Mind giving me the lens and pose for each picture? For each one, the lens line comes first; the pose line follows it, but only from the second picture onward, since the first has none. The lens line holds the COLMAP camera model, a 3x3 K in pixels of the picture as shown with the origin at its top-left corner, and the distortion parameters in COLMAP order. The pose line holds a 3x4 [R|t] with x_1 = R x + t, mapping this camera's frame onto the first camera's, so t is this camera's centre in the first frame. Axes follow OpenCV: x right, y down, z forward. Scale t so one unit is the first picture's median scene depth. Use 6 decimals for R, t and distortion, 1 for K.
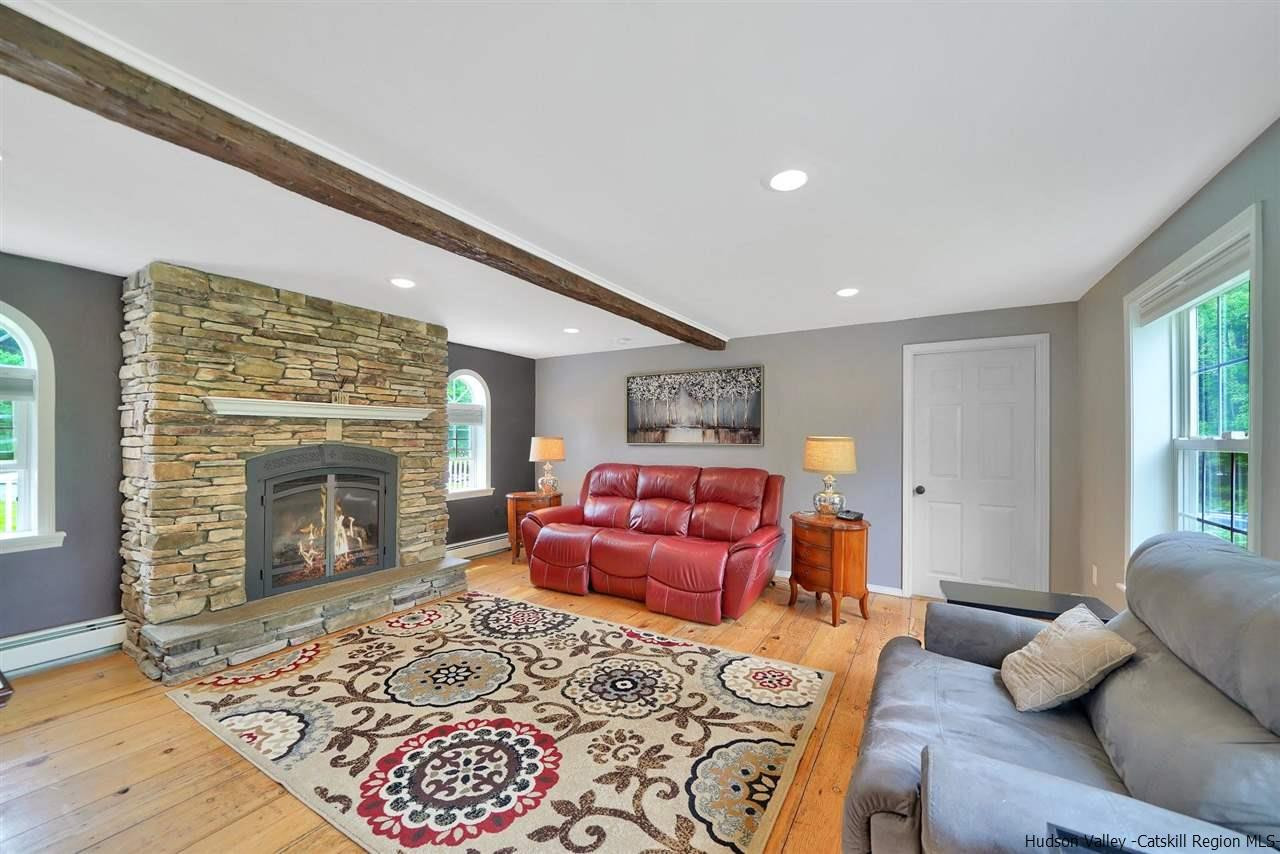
lens RADIAL K [[494.0, 0, 643.4], [0, 494.0, 434.6], [0, 0, 1]] dist [-0.010855, 0.002473]
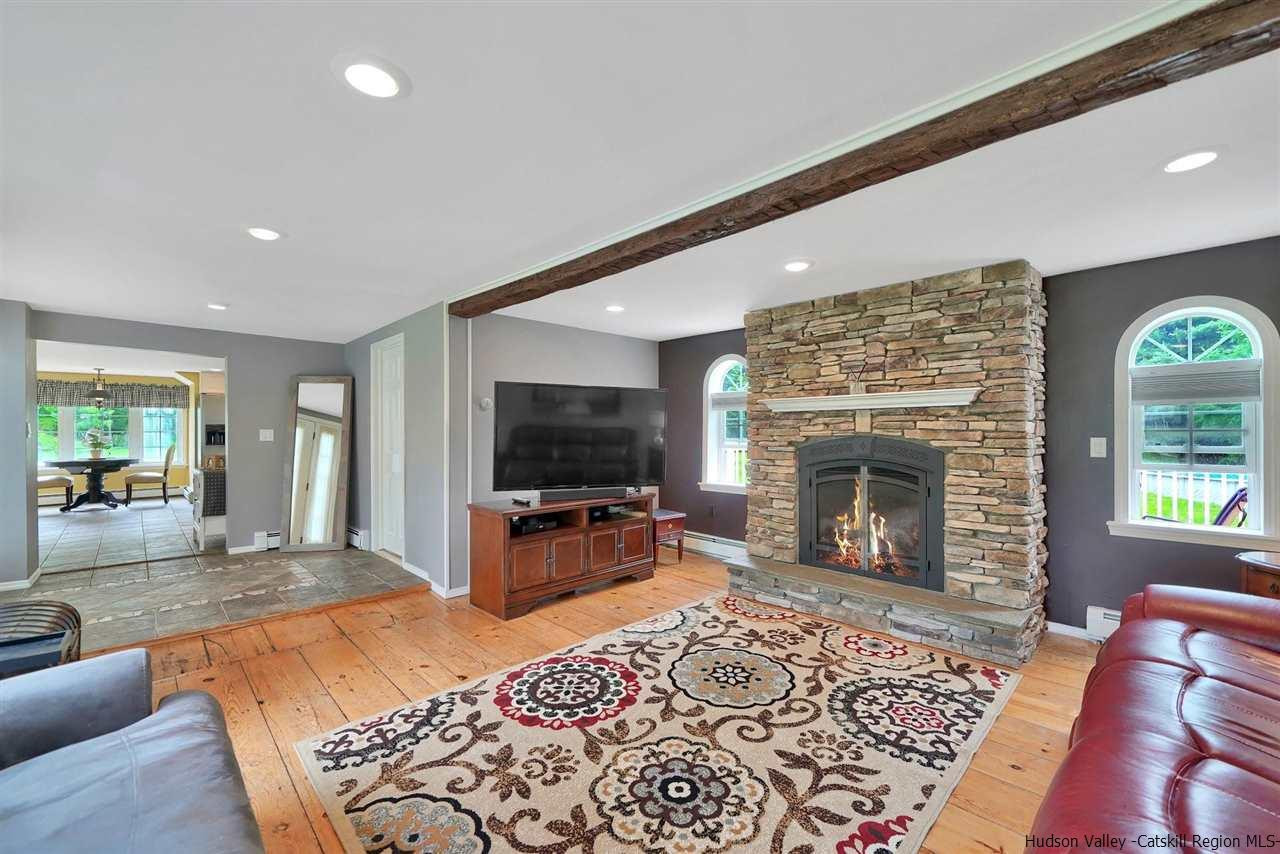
lens RADIAL K [[525.3, 0, 629.0], [0, 525.3, 428.1], [0, 0, 1]] dist [-0.000577, 0.000486]
pose [[-0.281524, -0.010686, -0.959495, 0.584147], [0.007208, 0.999886, -0.013251, 0.017312], [0.959527, -0.010647, -0.281414, 0.984891]]
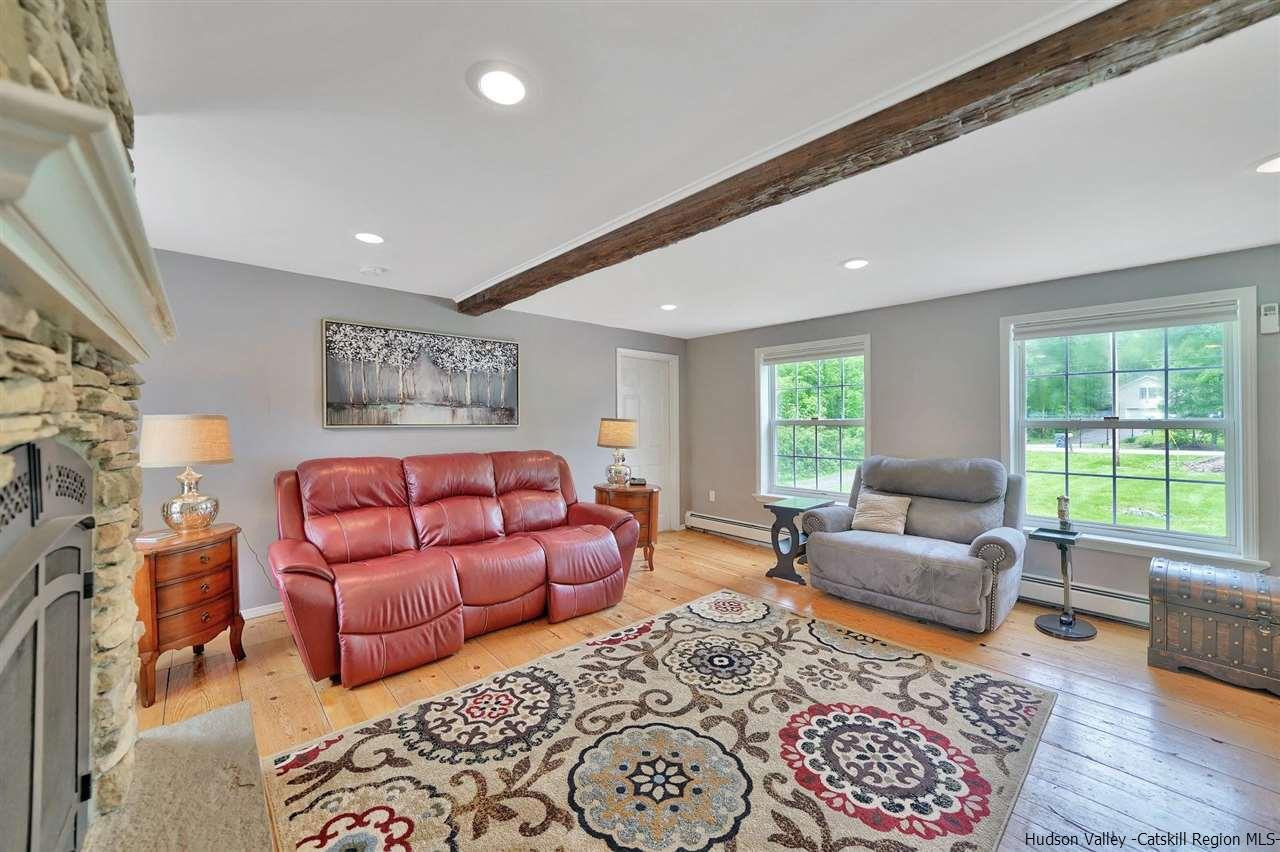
lens RADIAL K [[494.0, 0, 646.3], [0, 494.0, 419.7], [0, 0, 1]] dist [-0.010855, 0.002473]
pose [[0.280914, 0.000401, 0.959733, -0.911918], [-0.007779, 0.999968, 0.001859, 0.007661], [-0.959701, -0.007988, 0.280908, 0.747239]]
